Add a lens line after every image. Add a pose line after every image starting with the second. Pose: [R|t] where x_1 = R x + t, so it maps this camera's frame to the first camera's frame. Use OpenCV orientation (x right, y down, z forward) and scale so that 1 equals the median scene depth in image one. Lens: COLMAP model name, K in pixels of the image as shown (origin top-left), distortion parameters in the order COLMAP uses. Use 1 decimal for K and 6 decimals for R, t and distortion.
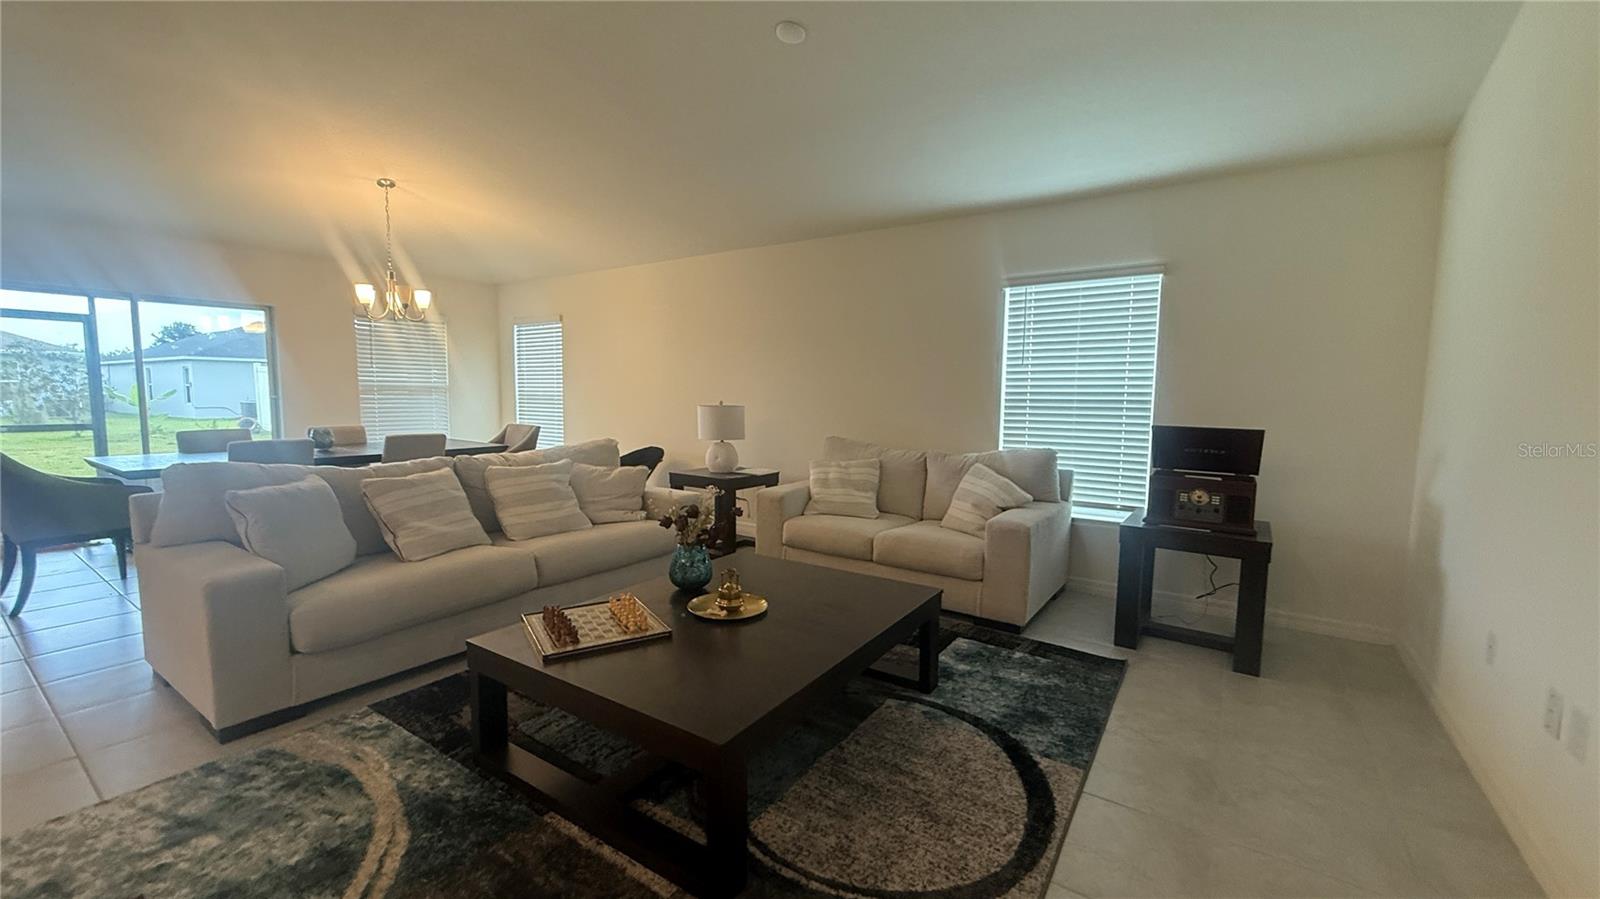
lens RADIAL K [[635.9, 0, 795.2], [0, 635.9, 448.6], [0, 0, 1]] dist [0.001138, -0.000944]
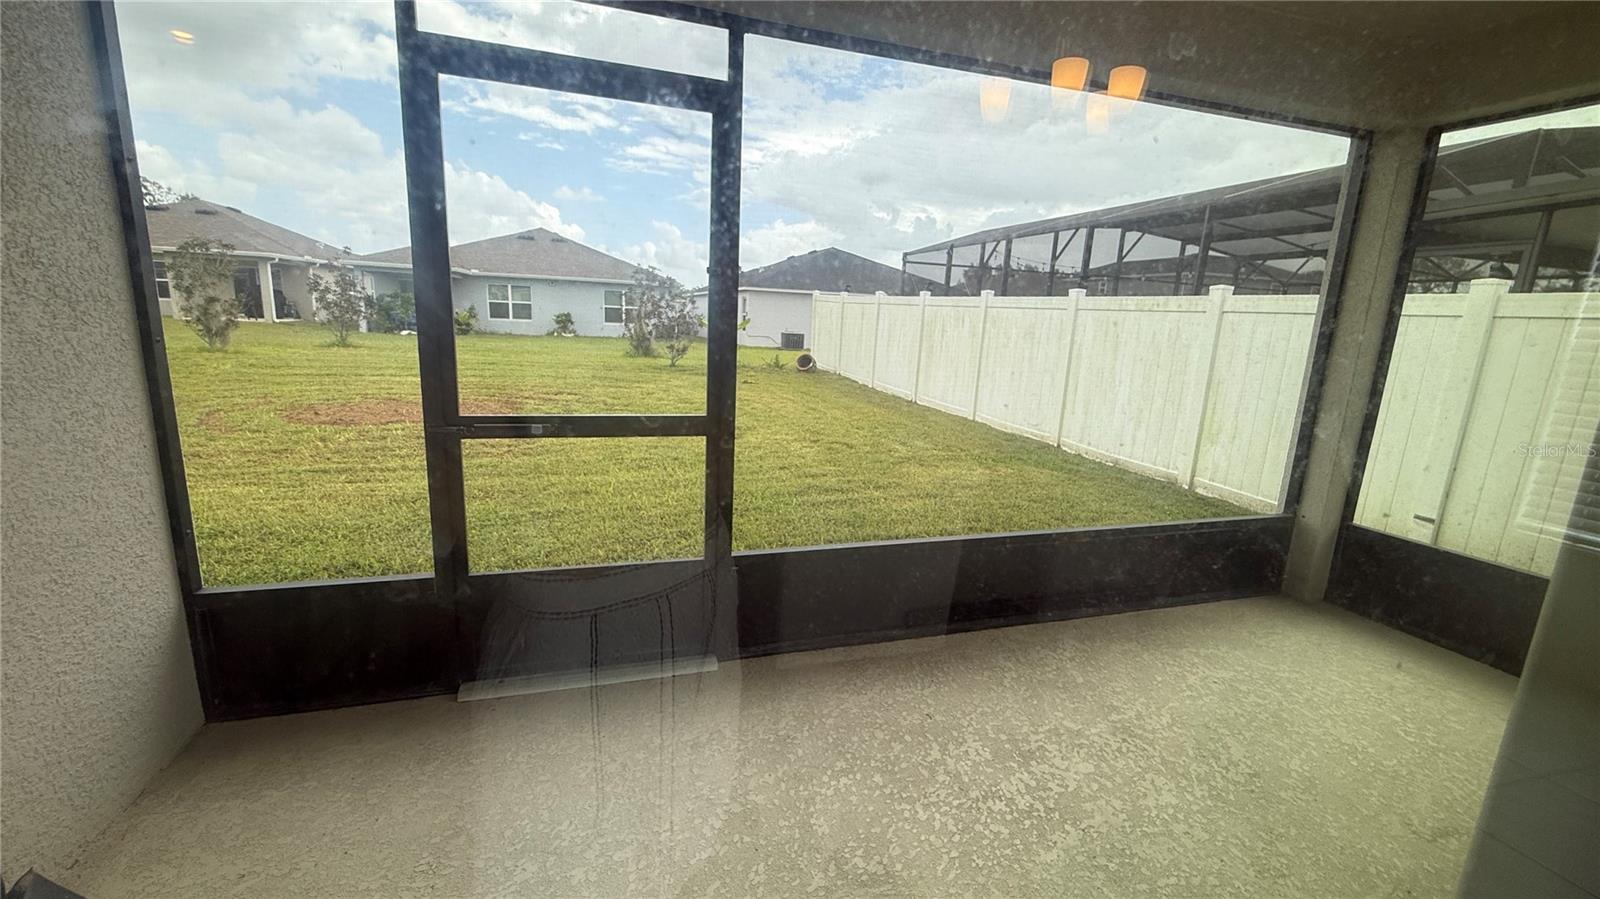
lens RADIAL K [[635.9, 0, 795.0], [0, 635.9, 443.6], [0, 0, 1]] dist [0.001138, -0.000944]
pose [[0.789717, 0.143715, -0.596400, -1.783360], [-0.090833, 0.988850, 0.118008, -0.150433], [0.606709, -0.039020, 0.793965, 1.561932]]
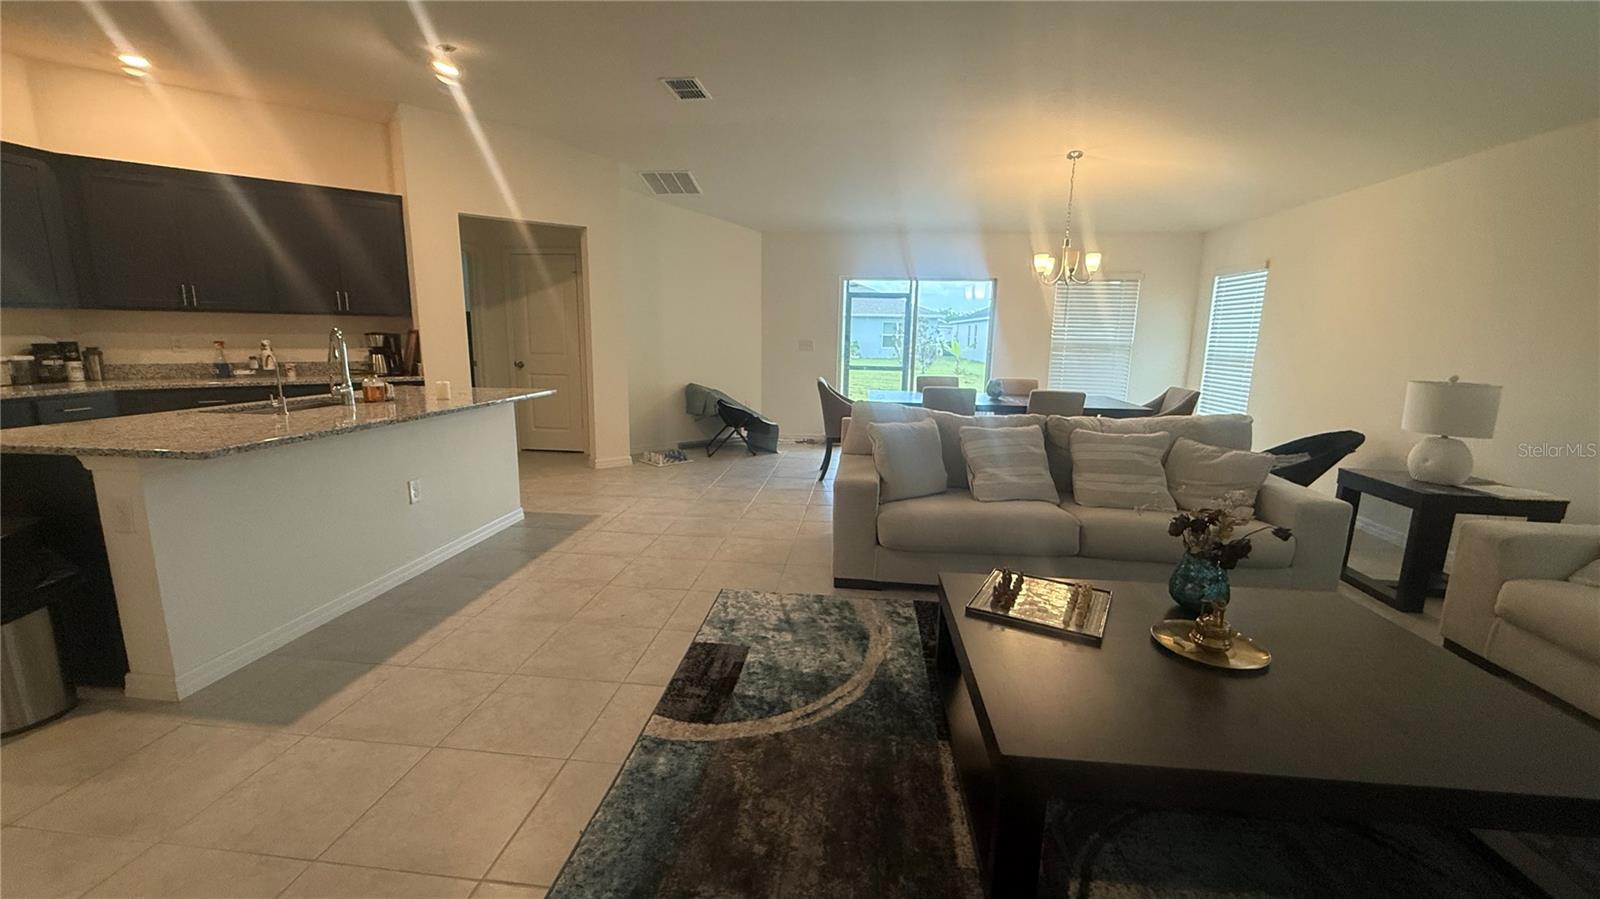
lens RADIAL K [[635.9, 0, 795.3], [0, 635.9, 448.4], [0, 0, 1]] dist [0.001138, -0.000944]
pose [[0.471527, 0.155667, -0.868003, 0.226653], [-0.091518, 0.987620, 0.127403, -0.034504], [0.877090, 0.019364, 0.479936, 0.126649]]
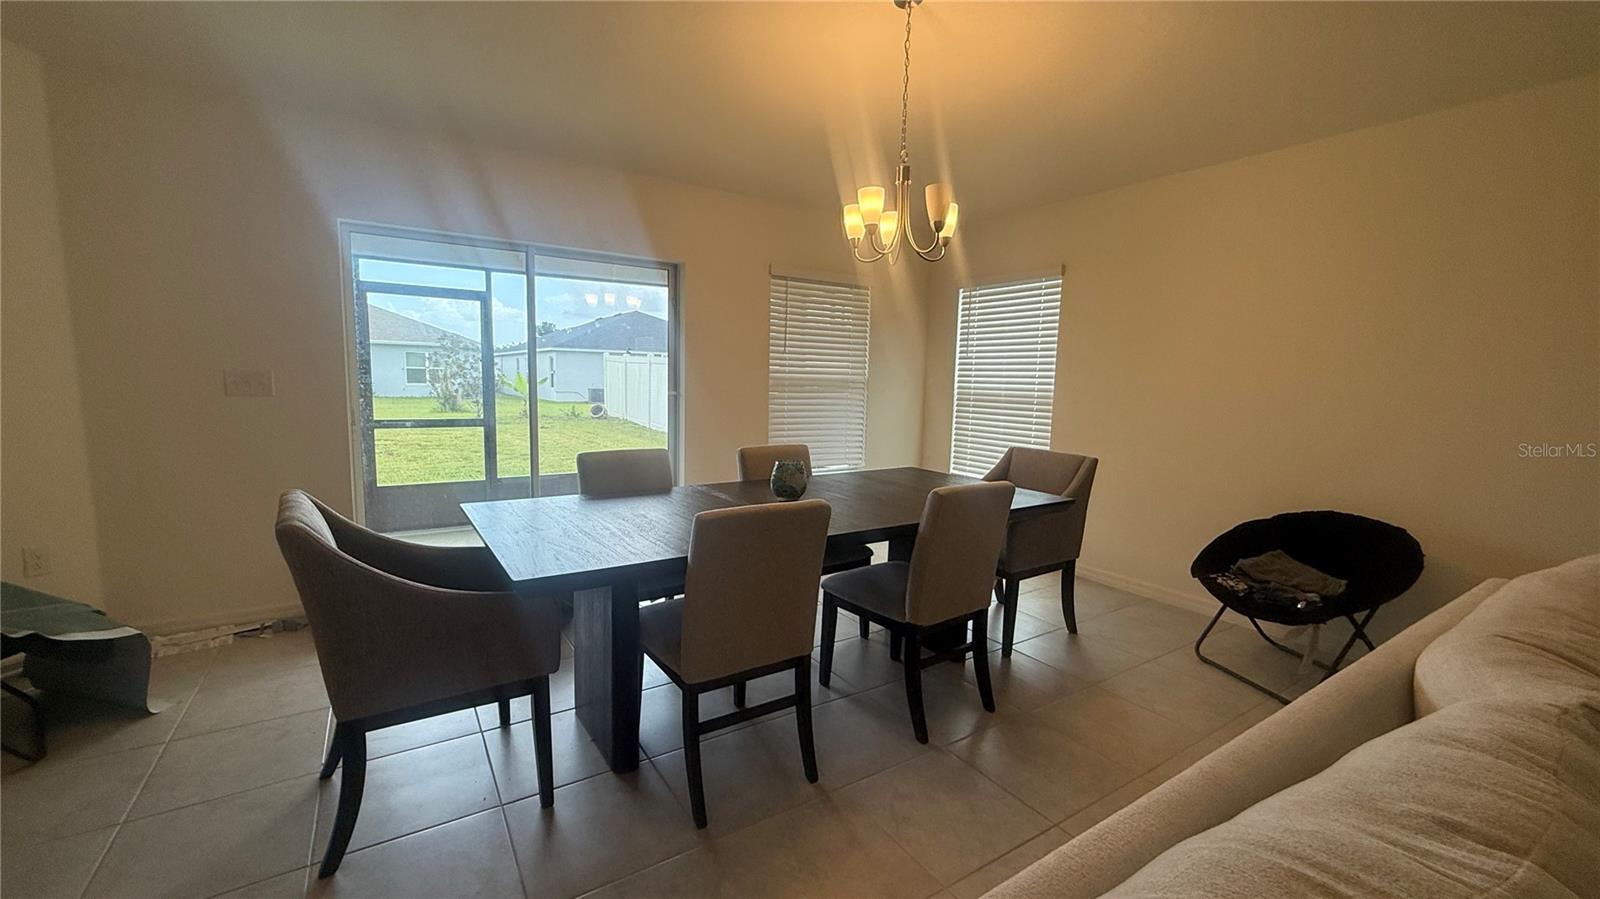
lens RADIAL K [[635.9, 0, 789.0], [0, 635.9, 444.7], [0, 0, 1]] dist [0.001138, -0.000944]
pose [[0.921540, 0.050635, -0.384967, -0.808826], [-0.046864, 0.998717, 0.019179, -0.084503], [0.385444, 0.000367, 0.922731, 0.753338]]
